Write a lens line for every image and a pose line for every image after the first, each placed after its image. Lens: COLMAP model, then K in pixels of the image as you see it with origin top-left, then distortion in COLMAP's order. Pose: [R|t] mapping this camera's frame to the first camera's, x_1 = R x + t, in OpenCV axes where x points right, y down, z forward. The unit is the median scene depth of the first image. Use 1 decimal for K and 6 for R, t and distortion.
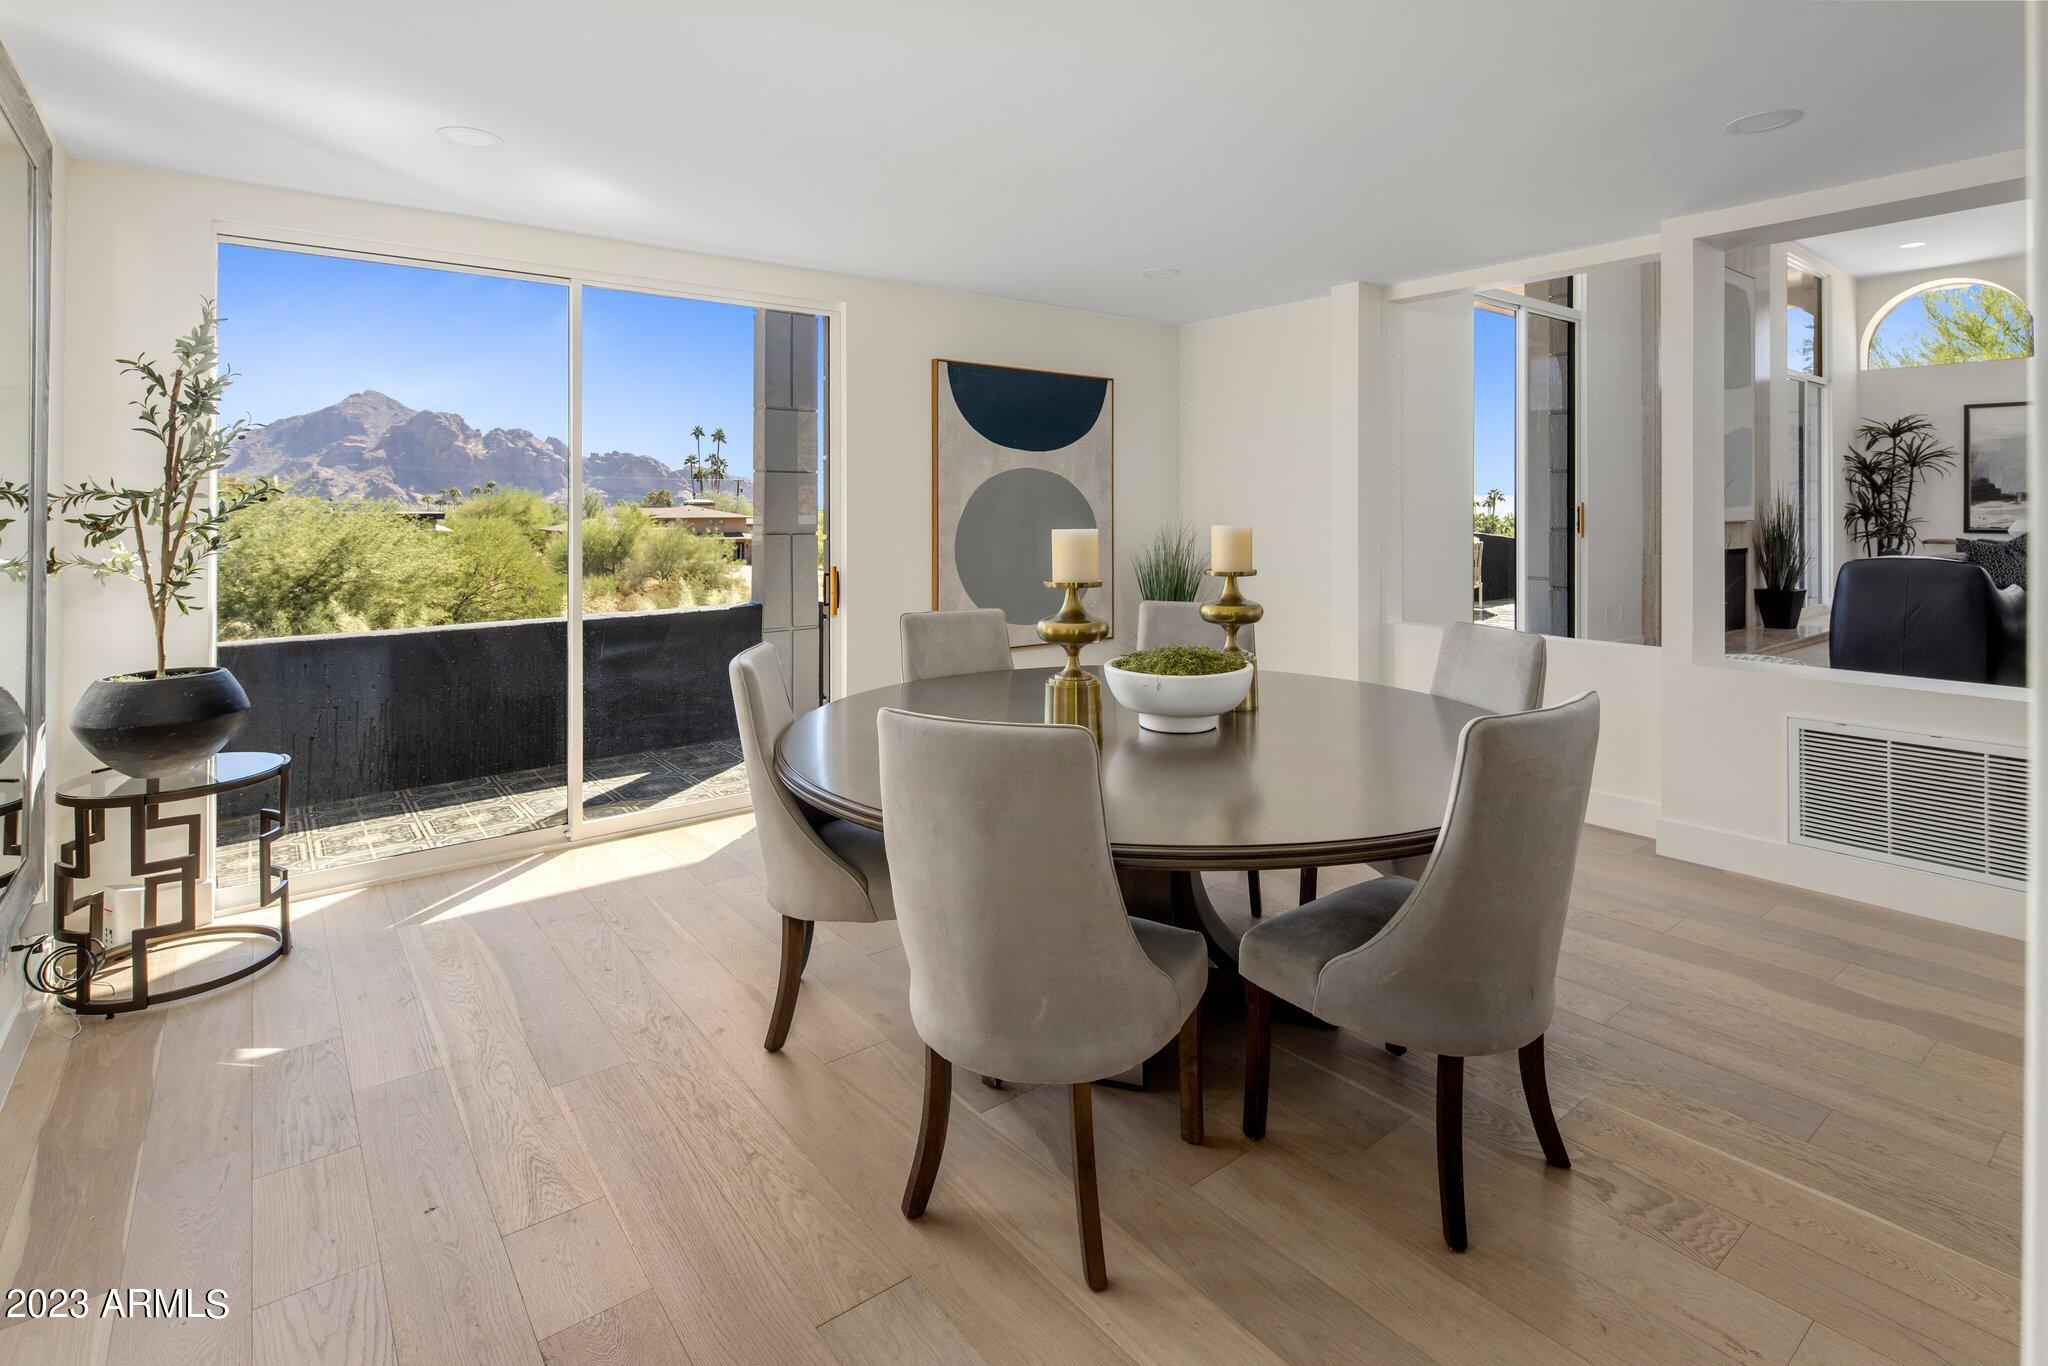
lens RADIAL K [[990.0, 0, 1030.3], [0, 990.0, 501.2], [0, 0, 1]] dist [-0.020410, -0.000253]
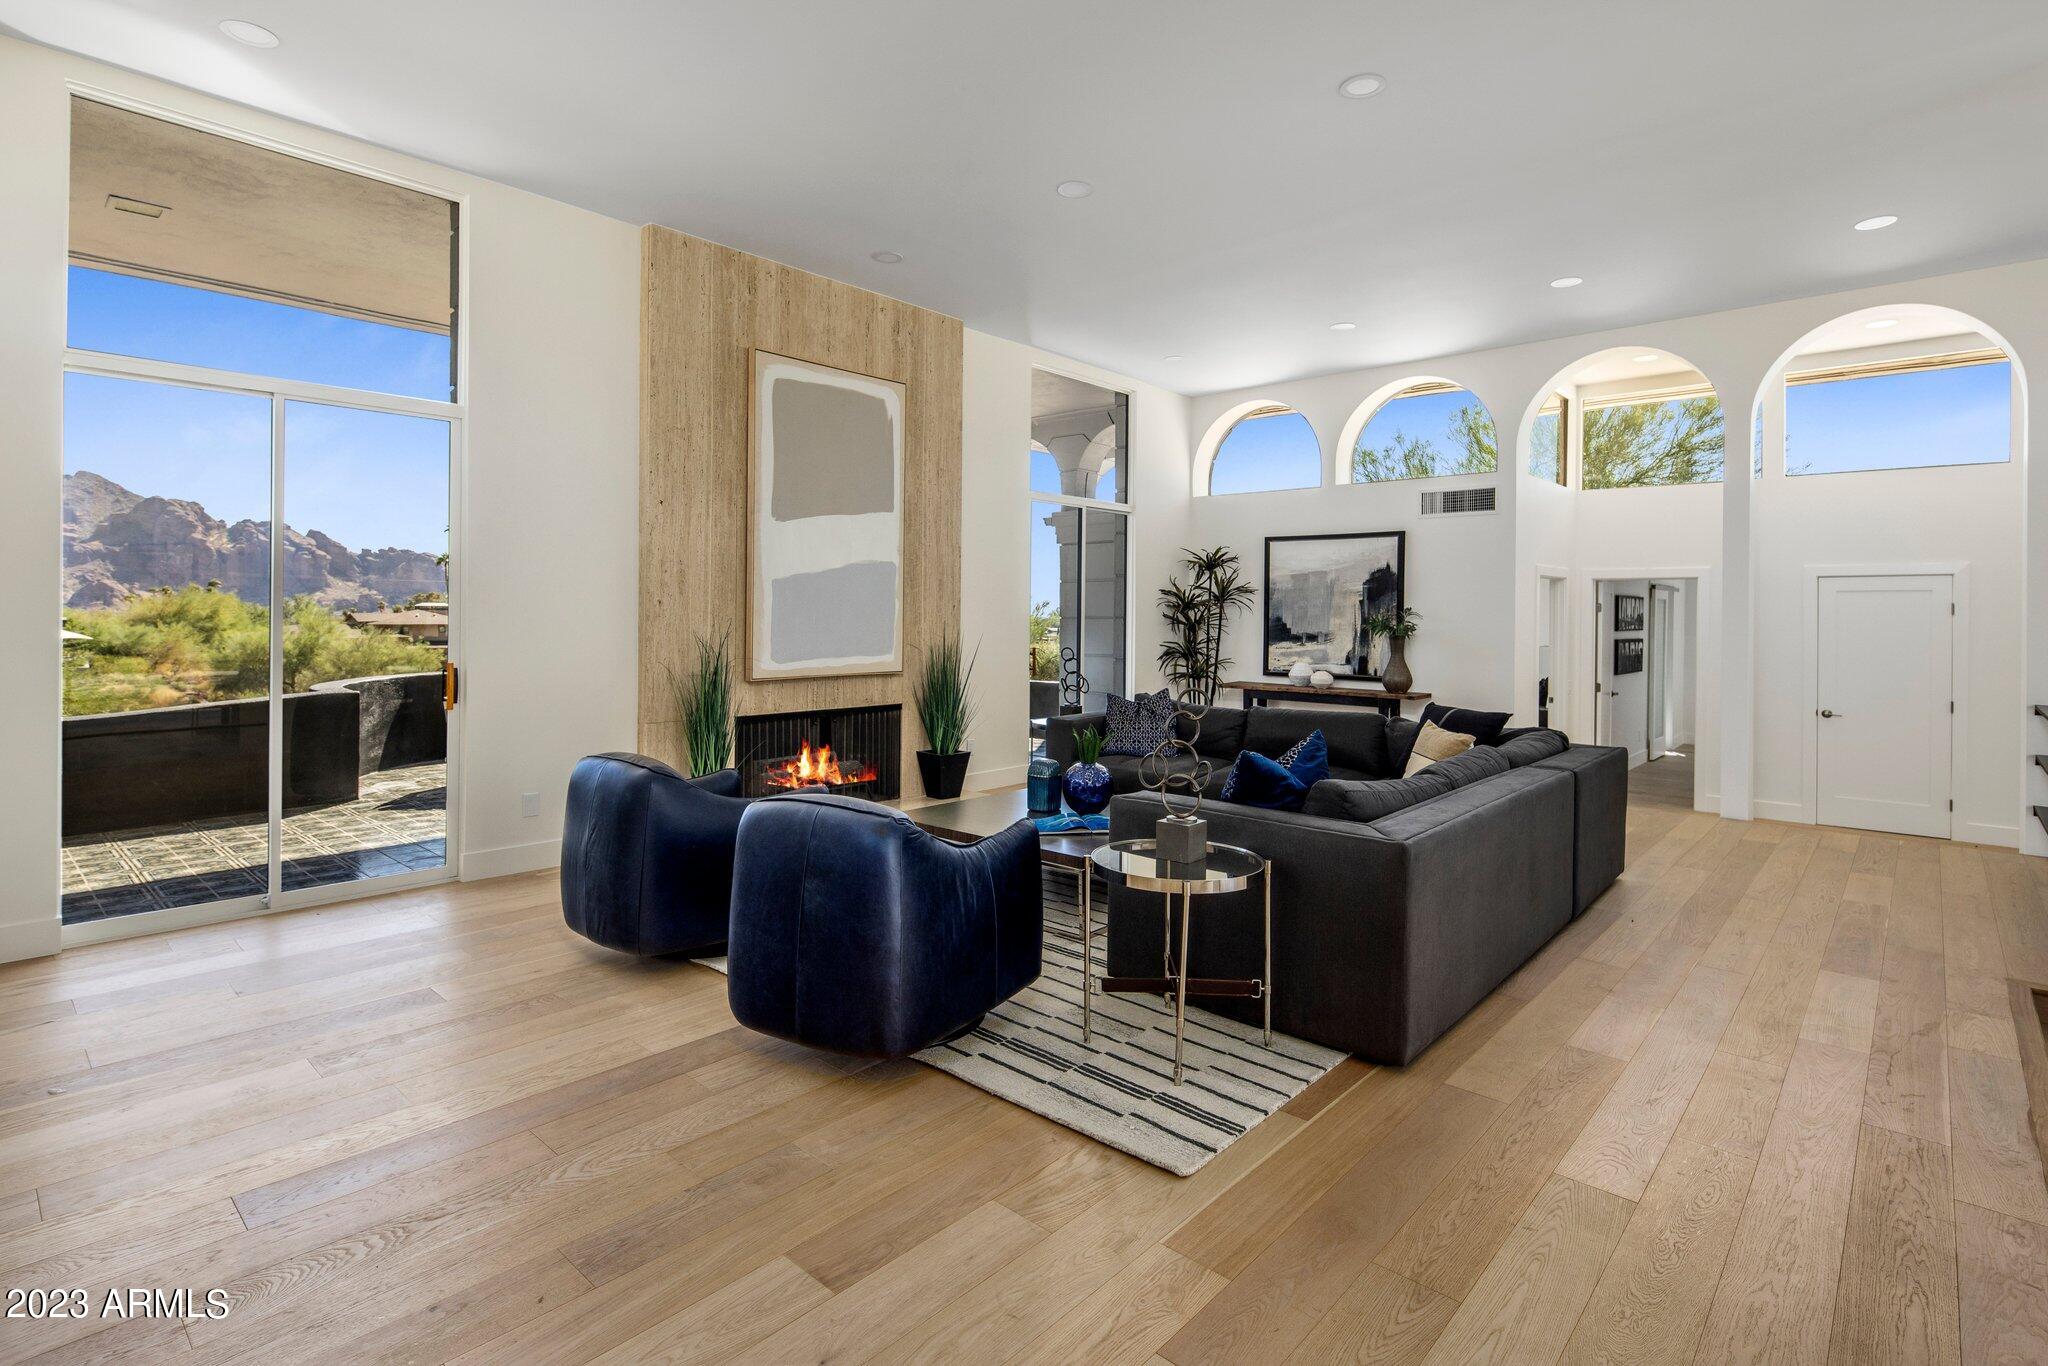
lens RADIAL K [[991.2, 0, 1026.5], [0, 991.2, 628.3], [0, 0, 1]] dist [0.001767, -0.001929]
pose [[0.985540, 0.003187, 0.169416, 0.573217], [-0.006921, 0.999746, 0.021453, -0.030820], [-0.169304, -0.022315, 0.985311, 0.103340]]
